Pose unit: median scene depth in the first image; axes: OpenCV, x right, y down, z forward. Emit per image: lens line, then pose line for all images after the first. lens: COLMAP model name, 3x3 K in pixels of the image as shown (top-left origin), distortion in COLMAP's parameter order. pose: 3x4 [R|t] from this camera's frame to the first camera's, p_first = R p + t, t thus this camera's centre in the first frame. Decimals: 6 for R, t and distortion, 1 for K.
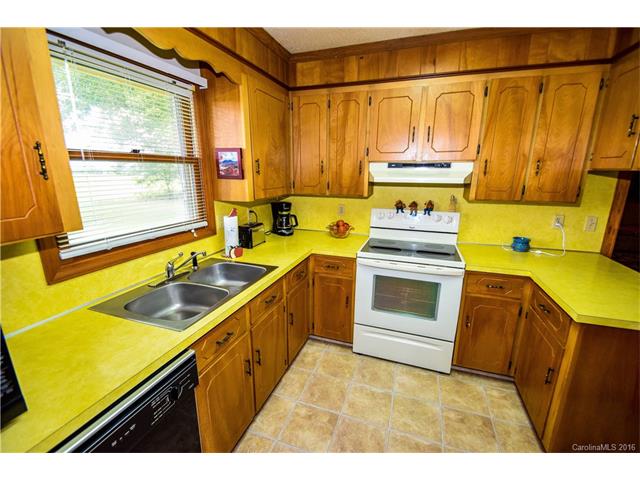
lens RADIAL K [[280.2, 0, 318.8], [0, 280.2, 239.6], [0, 0, 1]] dist [-0.000024, -0.000177]
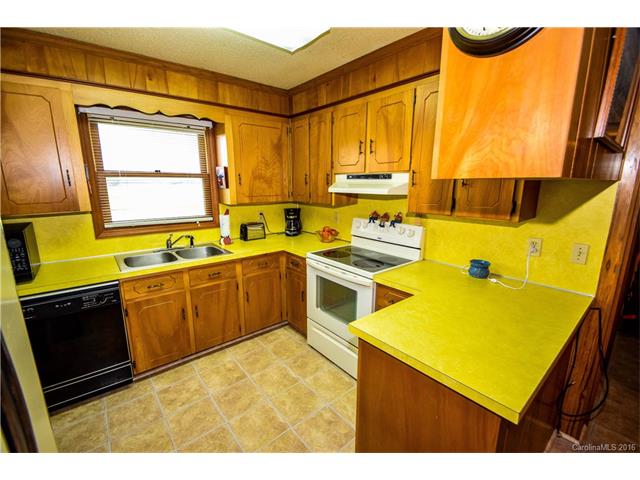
lens RADIAL K [[280.2, 0, 319.0], [0, 280.2, 240.0], [0, 0, 1]] dist [-0.000024, -0.000177]
pose [[0.858622, 0.100790, -0.502603, 0.752045], [-0.121241, 0.992590, -0.008072, -0.004365], [0.498065, 0.067866, 0.864480, 0.035296]]
